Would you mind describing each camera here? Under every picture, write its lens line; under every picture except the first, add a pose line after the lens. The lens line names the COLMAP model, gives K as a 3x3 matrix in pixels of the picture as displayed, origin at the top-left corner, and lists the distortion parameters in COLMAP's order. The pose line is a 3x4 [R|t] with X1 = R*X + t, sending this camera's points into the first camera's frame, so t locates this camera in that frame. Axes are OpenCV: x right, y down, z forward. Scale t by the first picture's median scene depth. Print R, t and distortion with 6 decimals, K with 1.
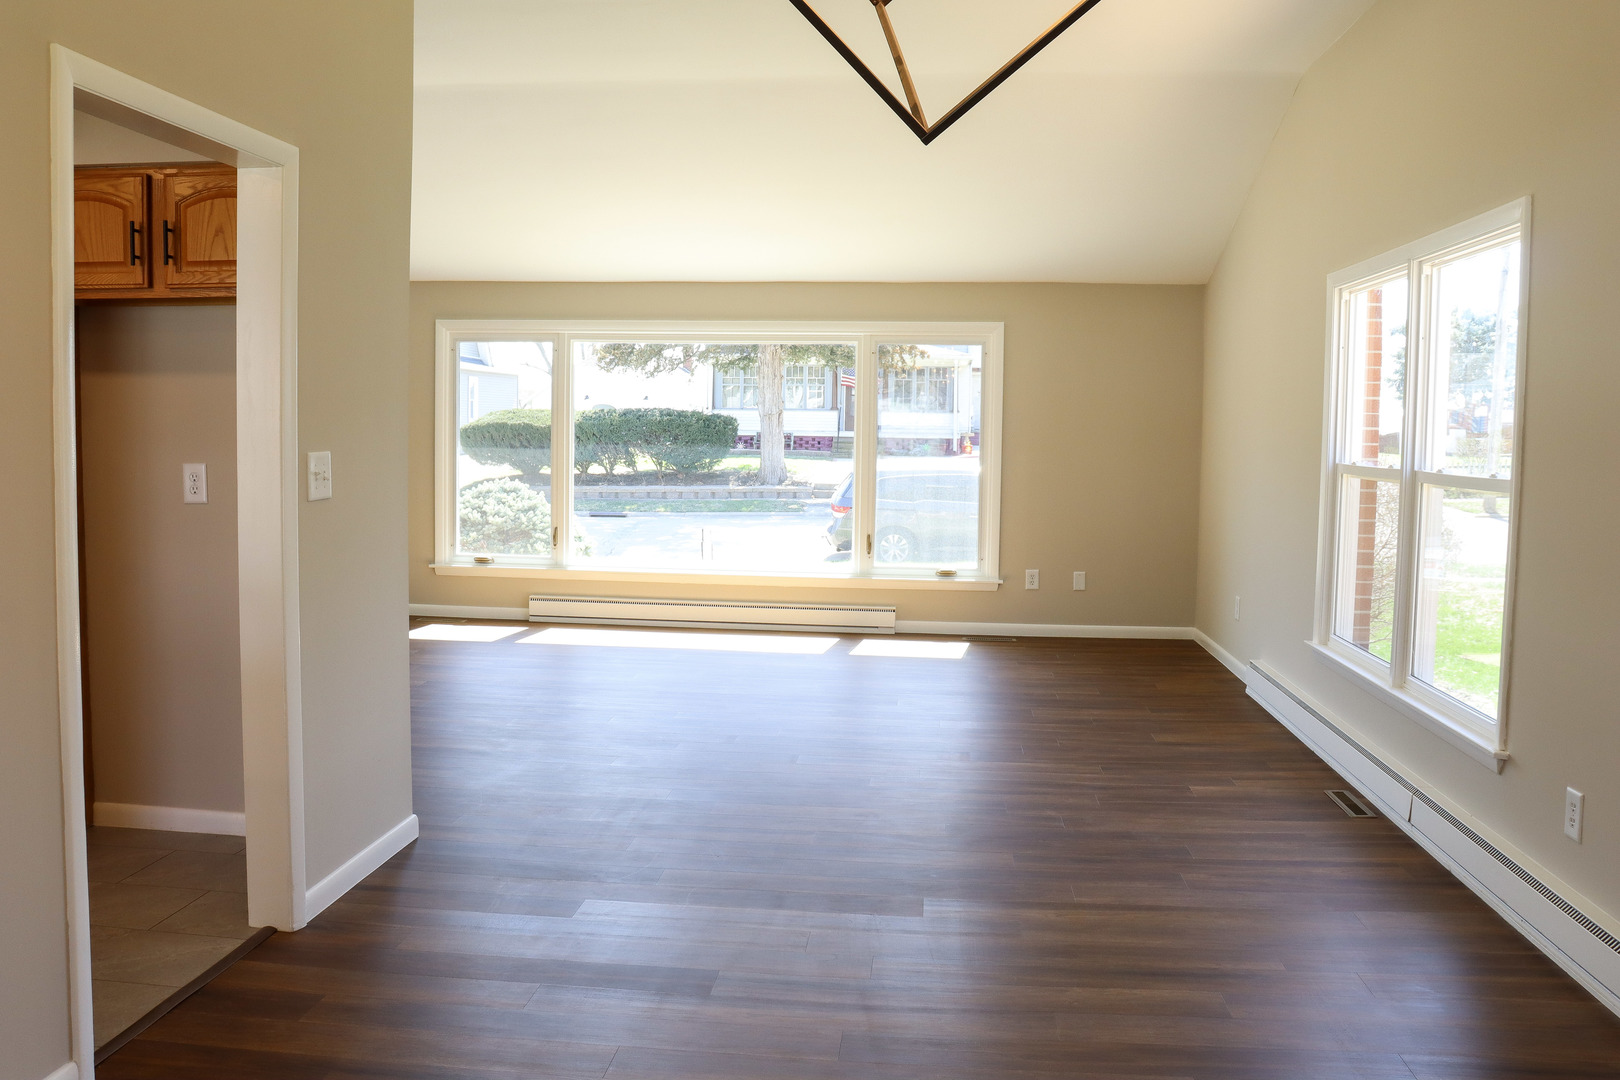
lens RADIAL K [[1323.1, 0, 802.5], [0, 1323.1, 526.4], [0, 0, 1]] dist [-0.185597, 0.171827]
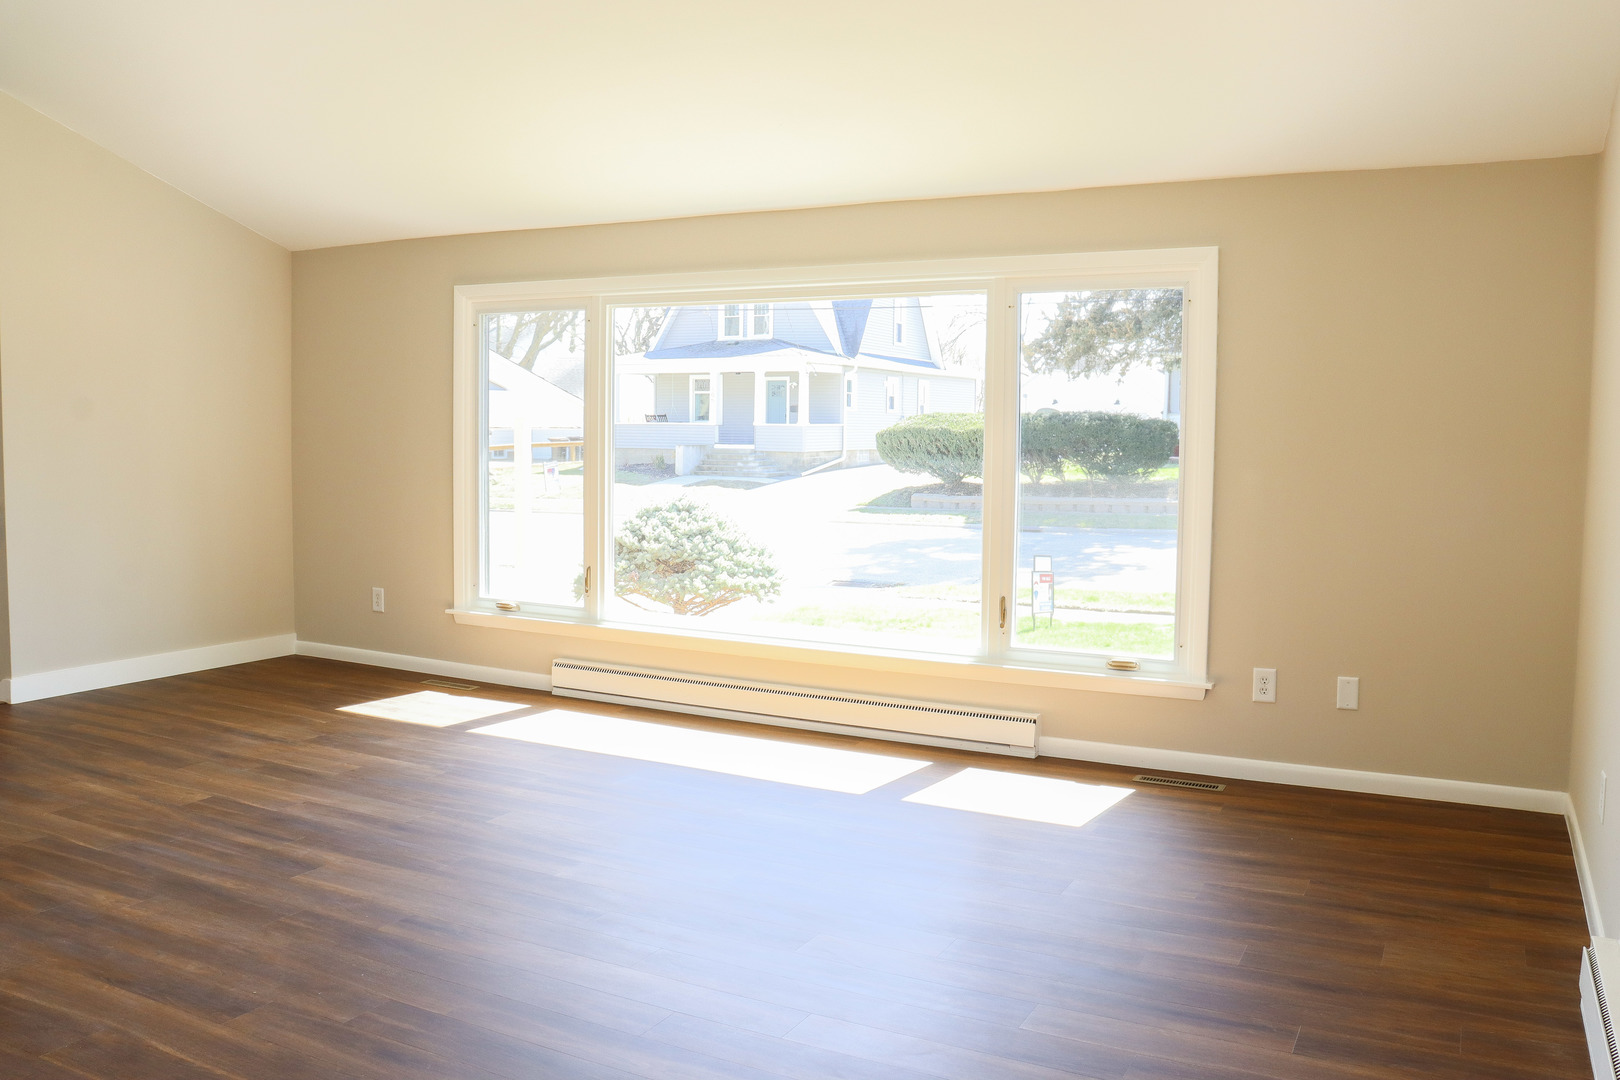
lens RADIAL K [[1323.1, 0, 802.5], [0, 1323.1, 526.4], [0, 0, 1]] dist [-0.185597, 0.171827]
pose [[0.926531, 0.022629, -0.375538, 0.148616], [-0.024606, 0.999697, -0.000470, -0.018573], [0.375414, 0.009676, 0.926807, 0.291670]]
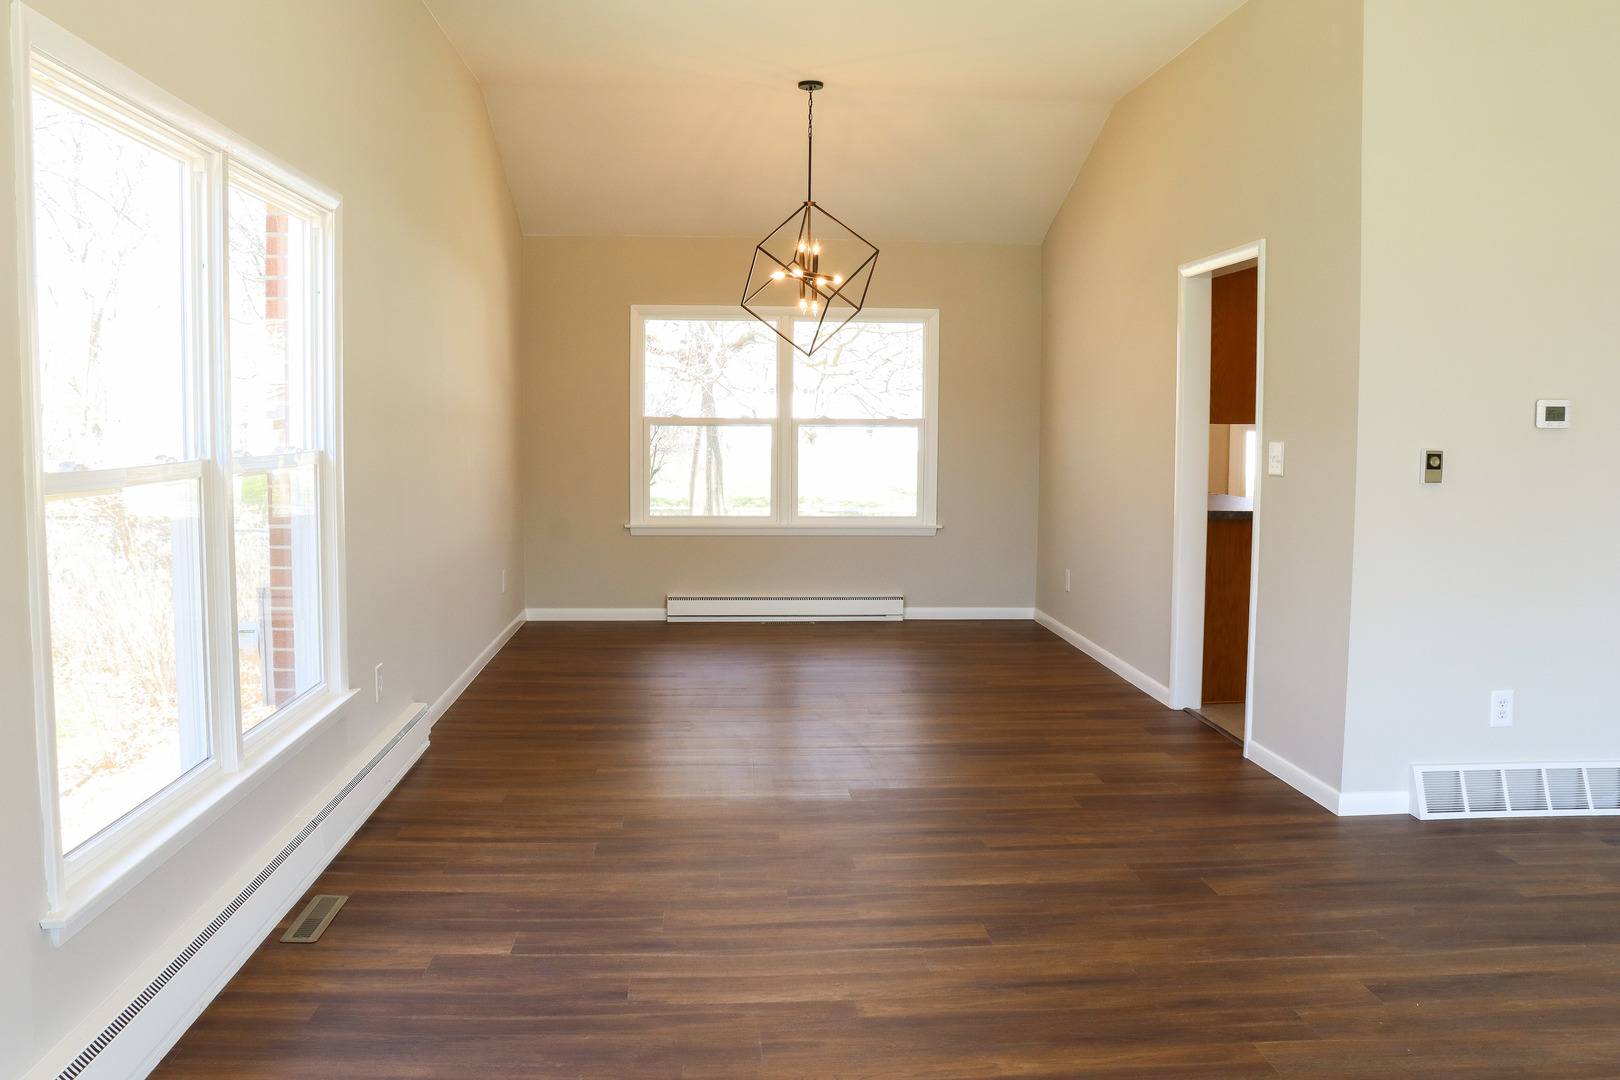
lens RADIAL K [[1323.1, 0, 802.5], [0, 1323.1, 526.4], [0, 0, 1]] dist [-0.185597, 0.171827]
pose [[-0.985350, -0.007943, -0.170360, 0.115230], [-0.034024, 0.987990, 0.150723, -0.050170], [0.167117, 0.154311, -0.973786, 0.706955]]
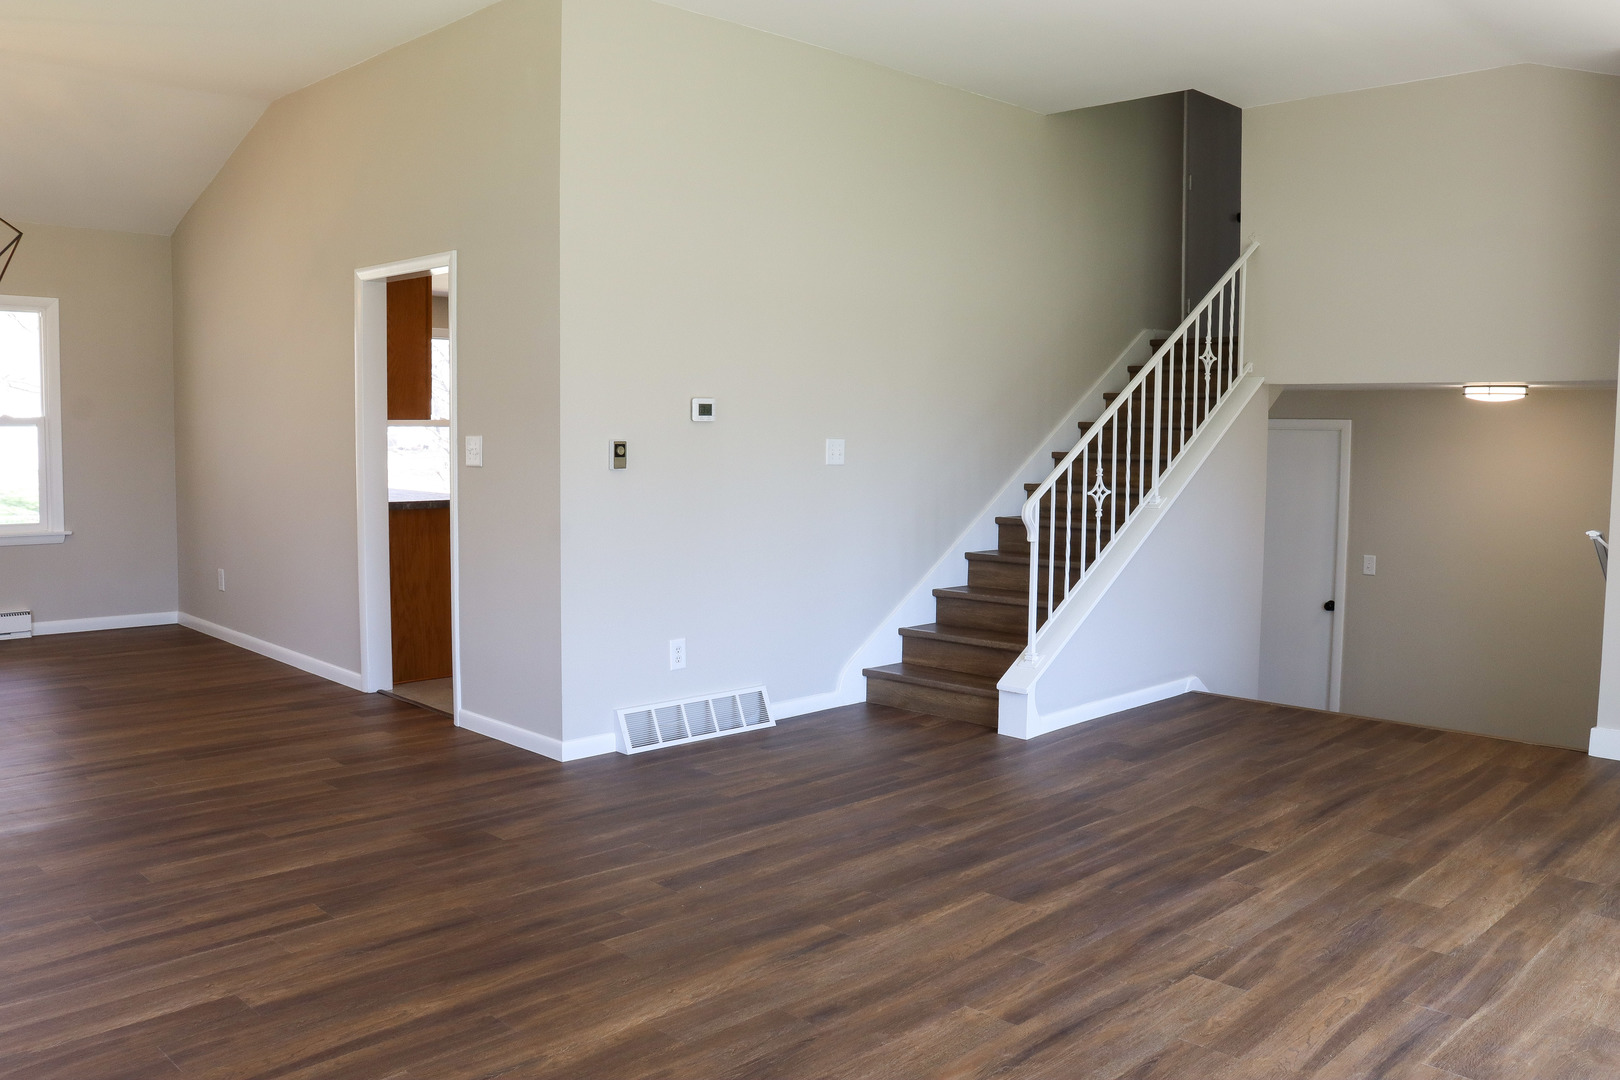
lens RADIAL K [[1323.1, 0, 802.5], [0, 1323.1, 526.4], [0, 0, 1]] dist [-0.185597, 0.171827]
pose [[-0.633826, 0.039028, -0.772490, 0.182506], [-0.077870, 0.990432, 0.113931, -0.049650], [0.769546, 0.132366, -0.624723, 0.706774]]
